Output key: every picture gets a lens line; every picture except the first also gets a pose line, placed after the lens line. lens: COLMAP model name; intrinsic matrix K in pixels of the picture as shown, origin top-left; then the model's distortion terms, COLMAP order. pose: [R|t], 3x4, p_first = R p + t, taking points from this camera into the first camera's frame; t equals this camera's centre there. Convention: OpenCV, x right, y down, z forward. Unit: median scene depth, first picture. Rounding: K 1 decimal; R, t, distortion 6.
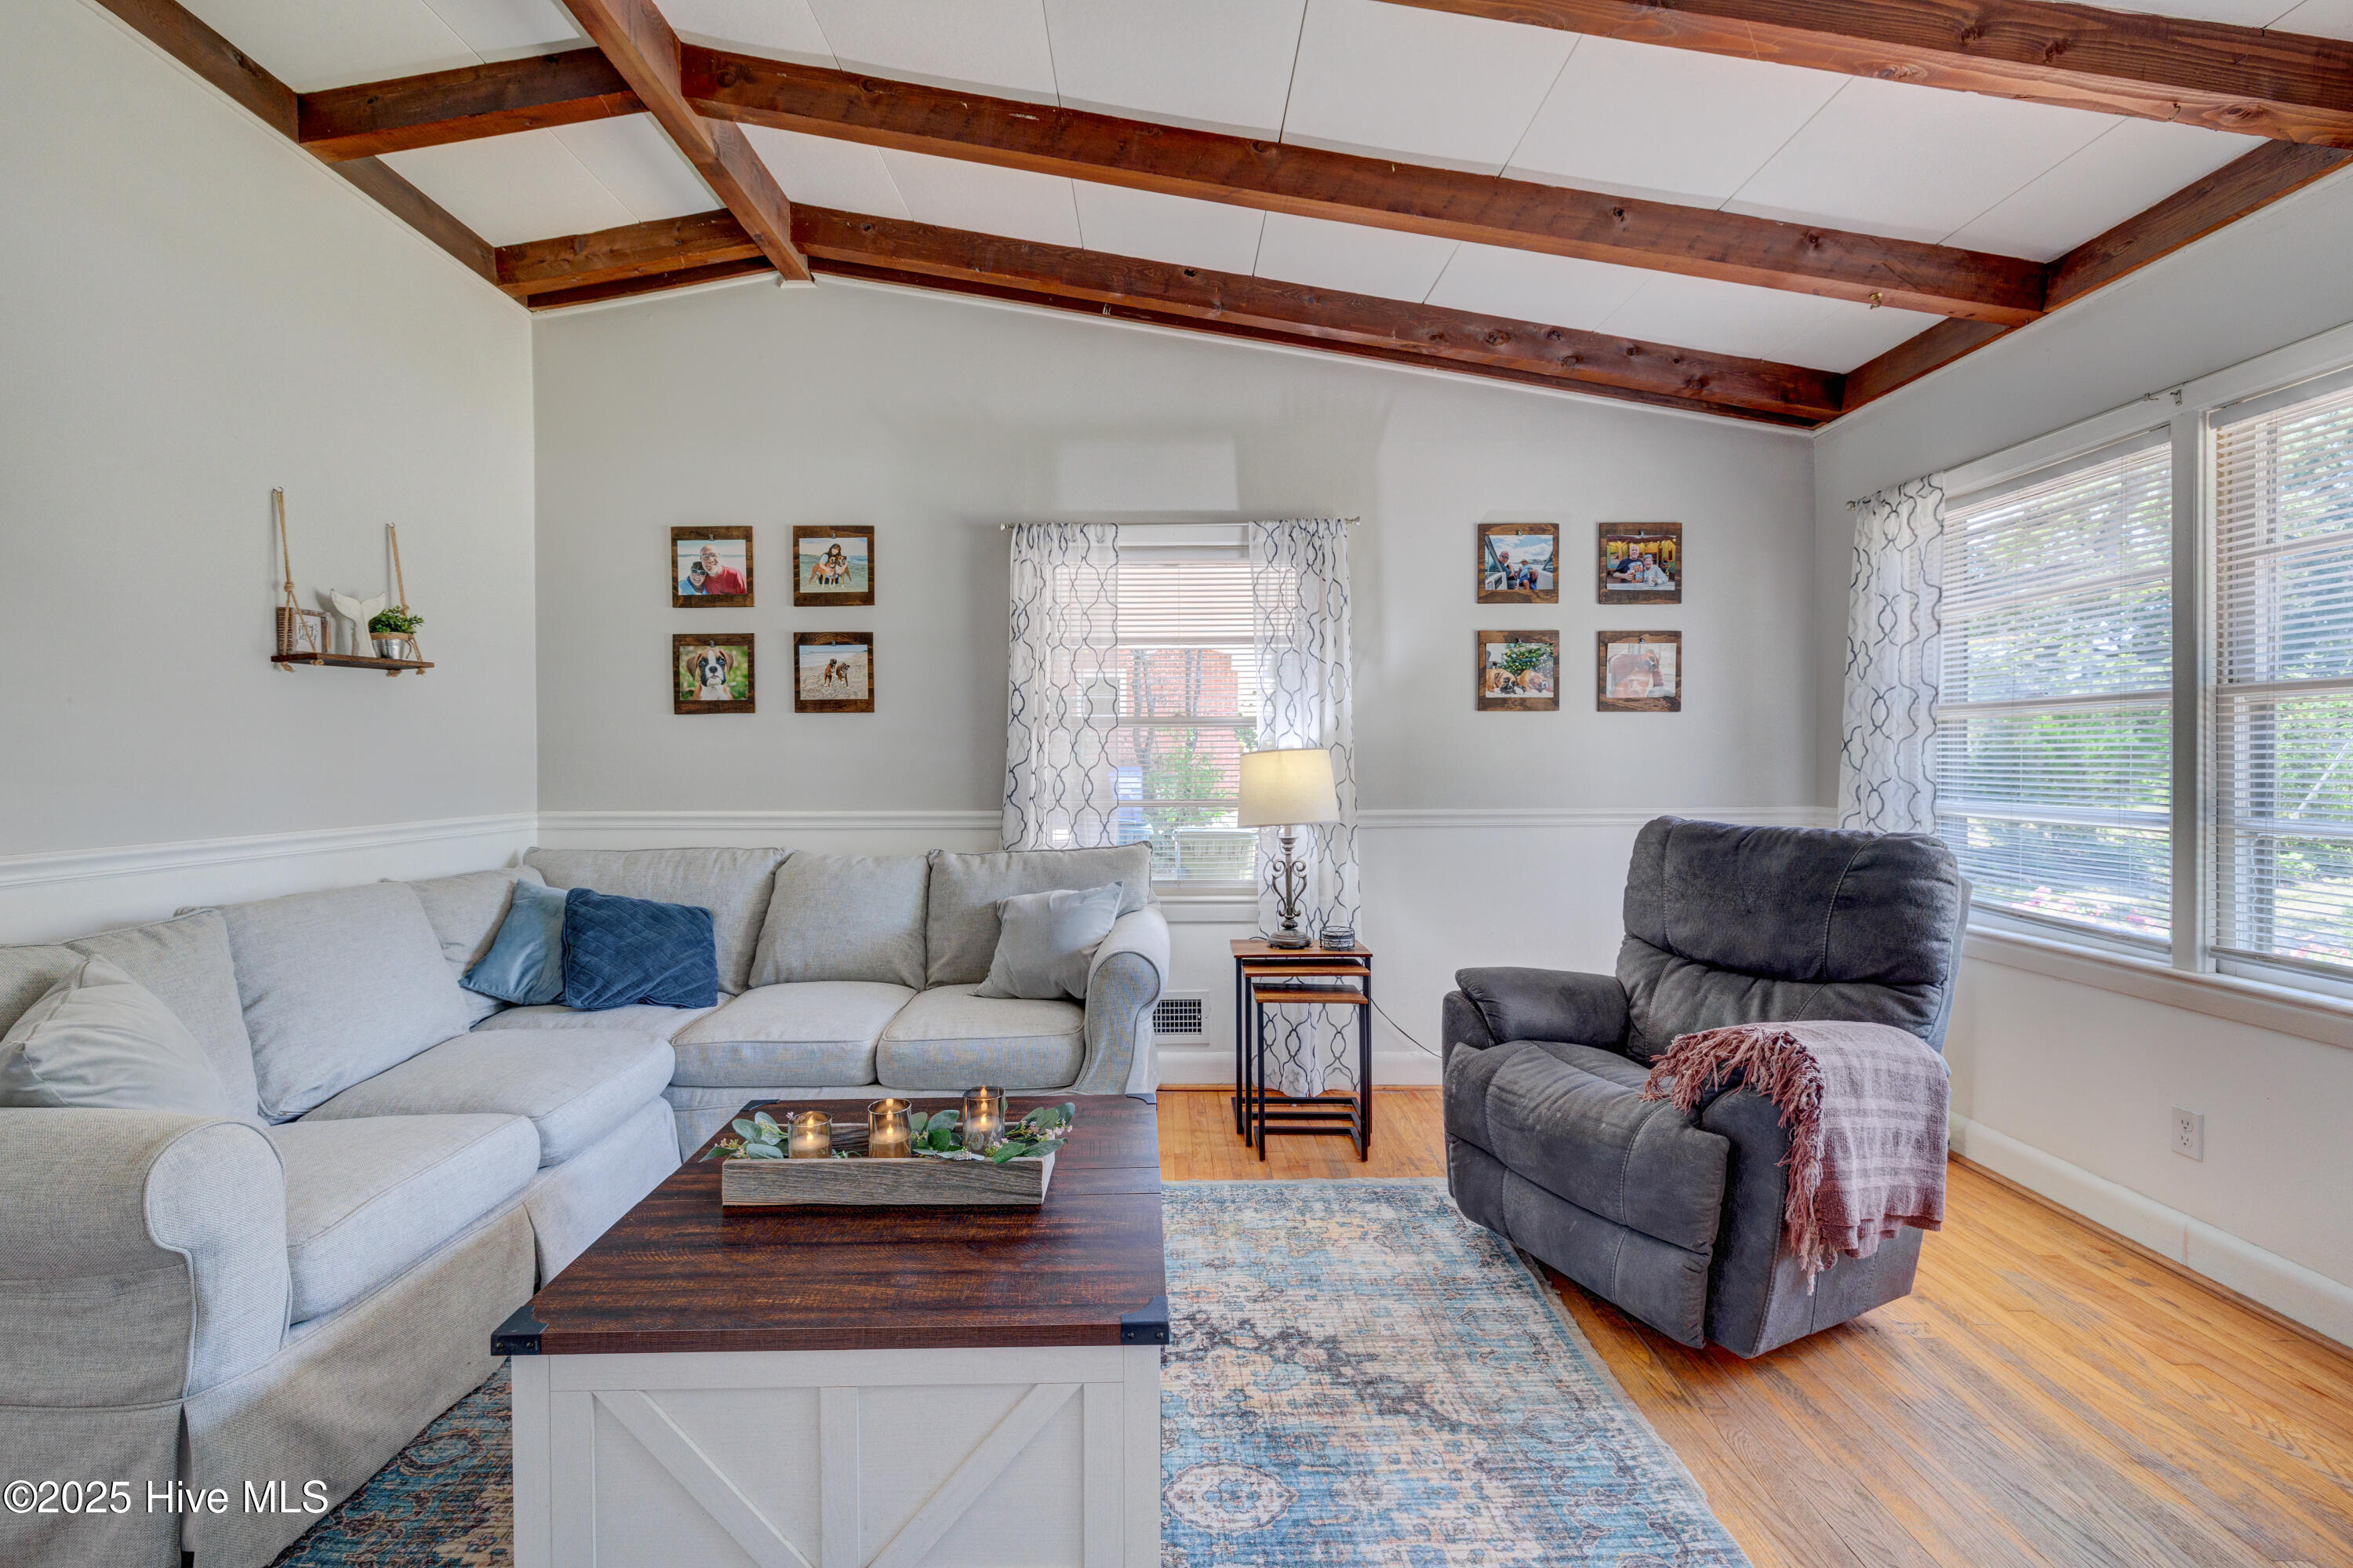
lens RADIAL K [[991.9, 0, 1175.0], [0, 991.9, 774.3], [0, 0, 1]] dist [-0.000510, -0.001381]
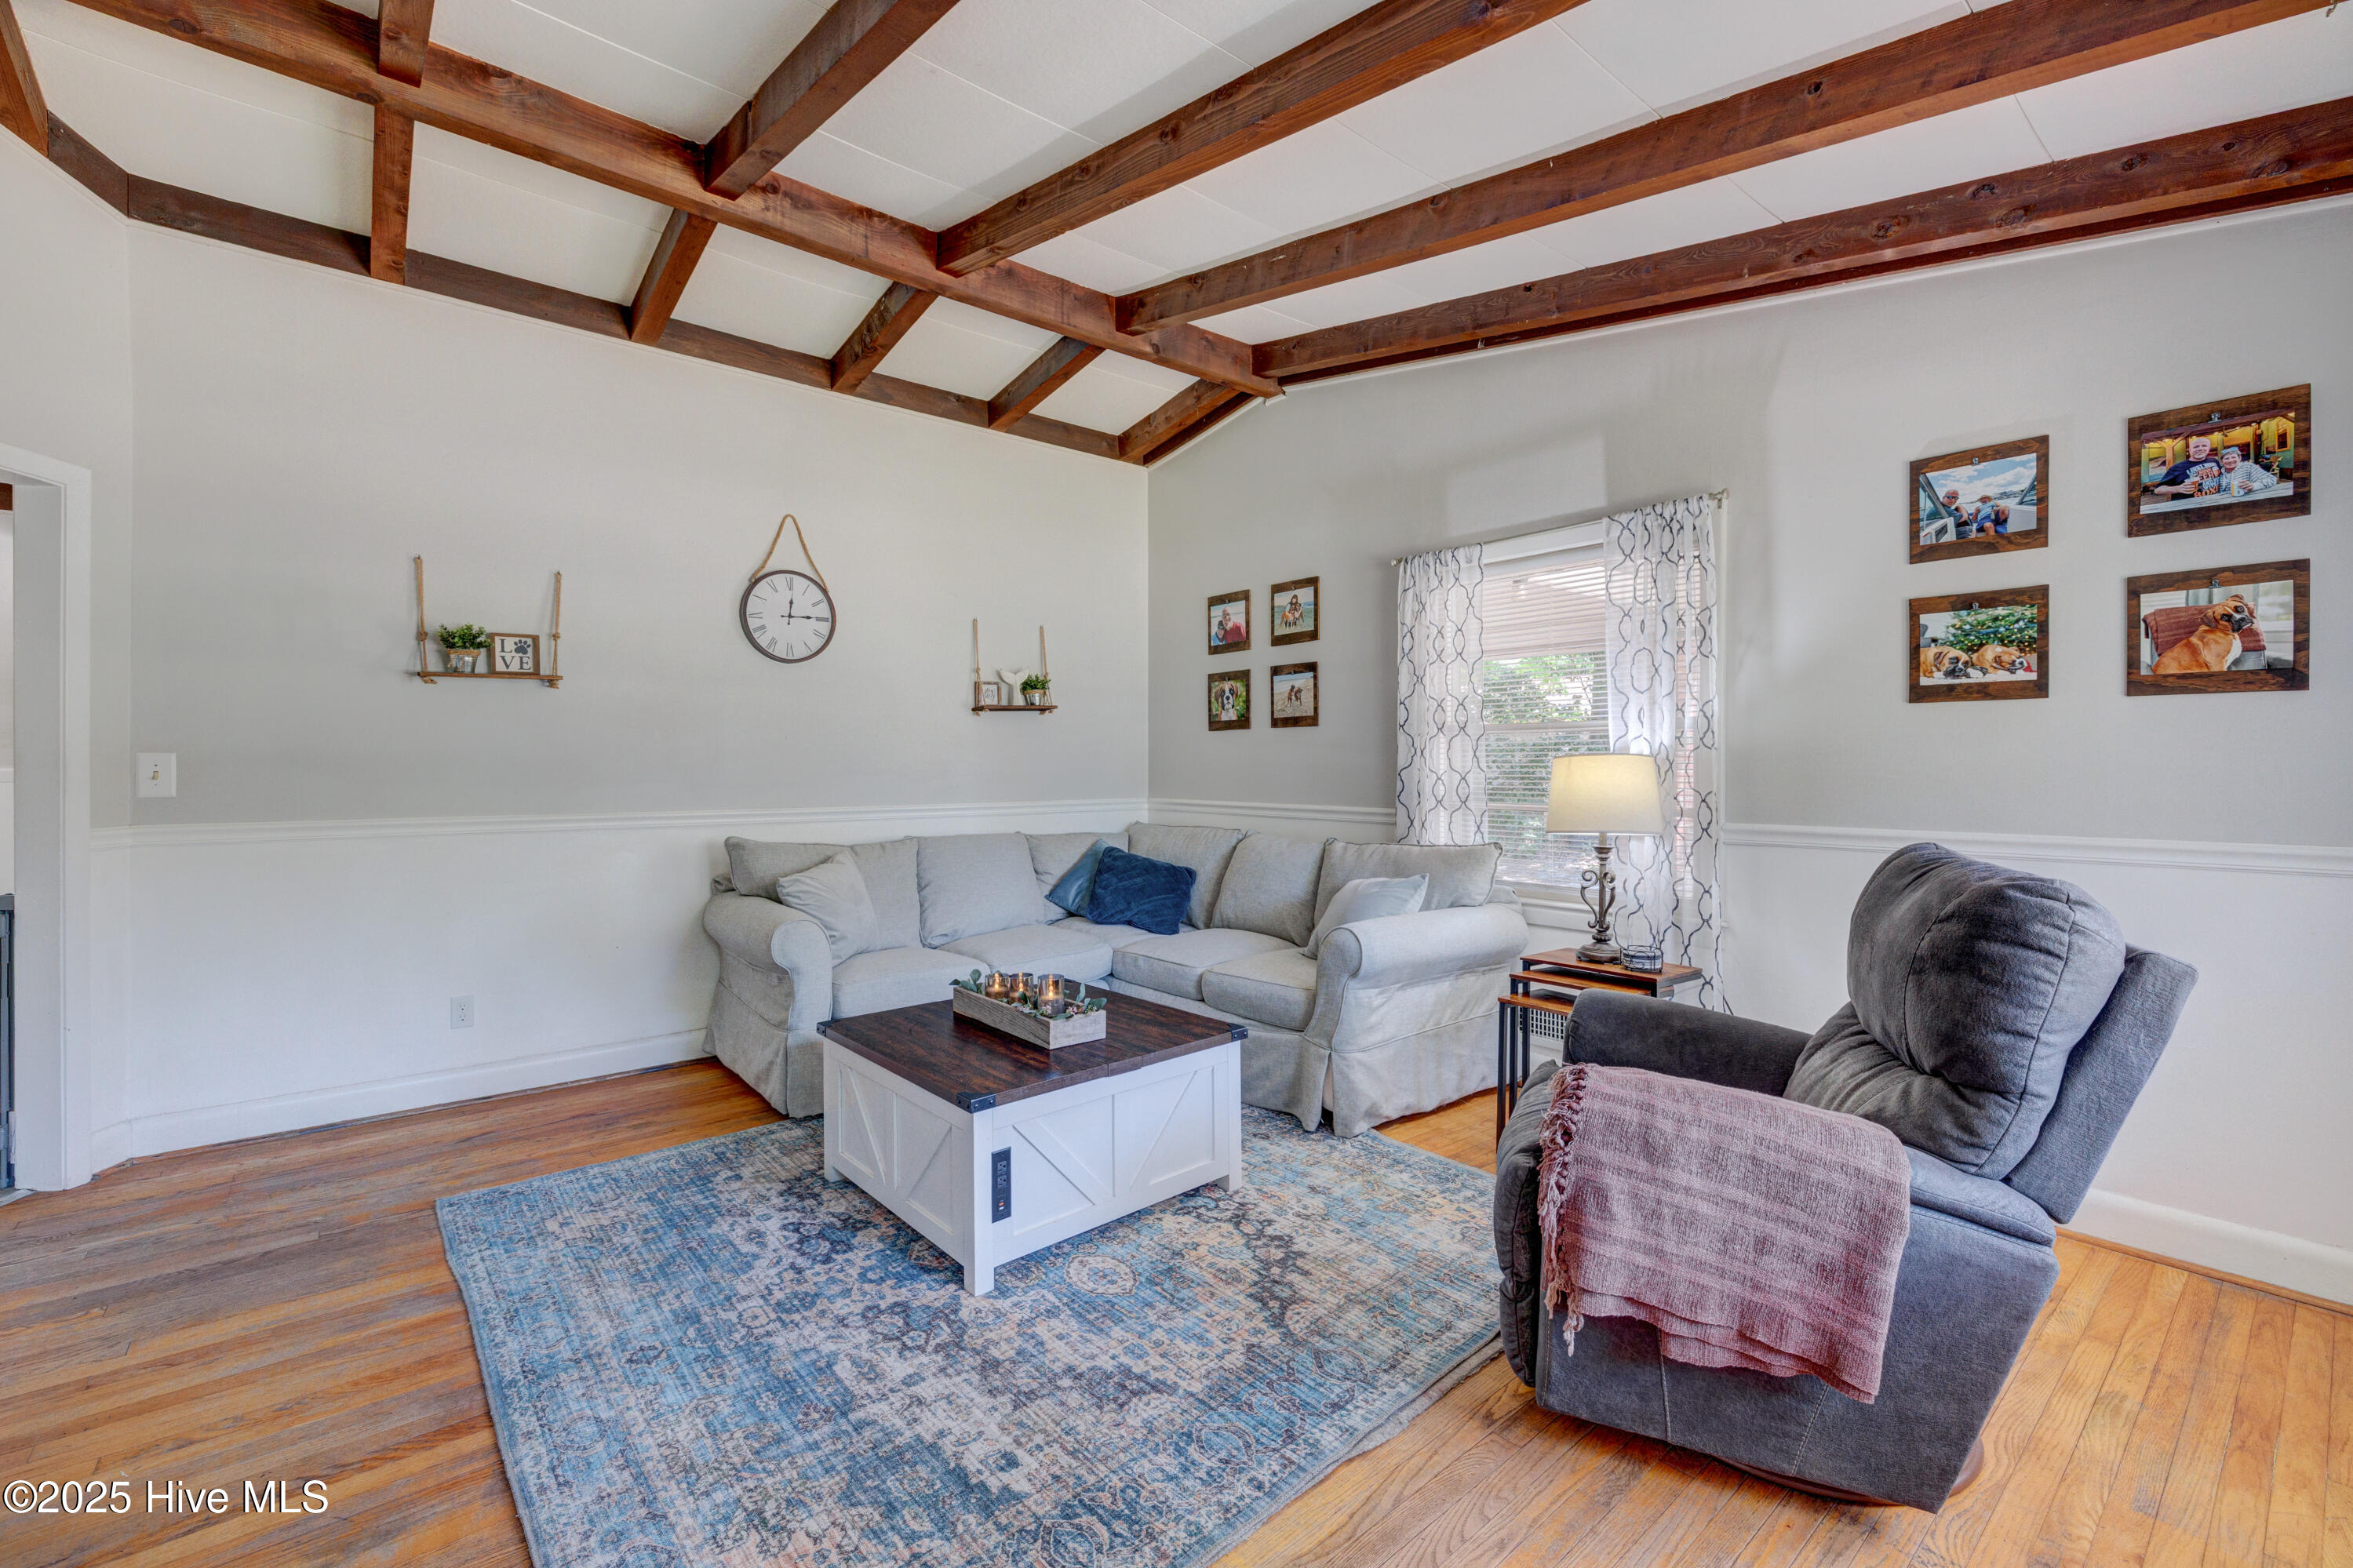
lens RADIAL K [[991.8, 0, 1168.8], [0, 991.8, 773.2], [0, 0, 1]] dist [-0.000510, -0.001381]
pose [[0.637651, 0.009942, -0.770261, 0.539559], [-0.011651, 0.999927, 0.003261, -0.005026], [0.770237, 0.006895, 0.637720, 0.063877]]
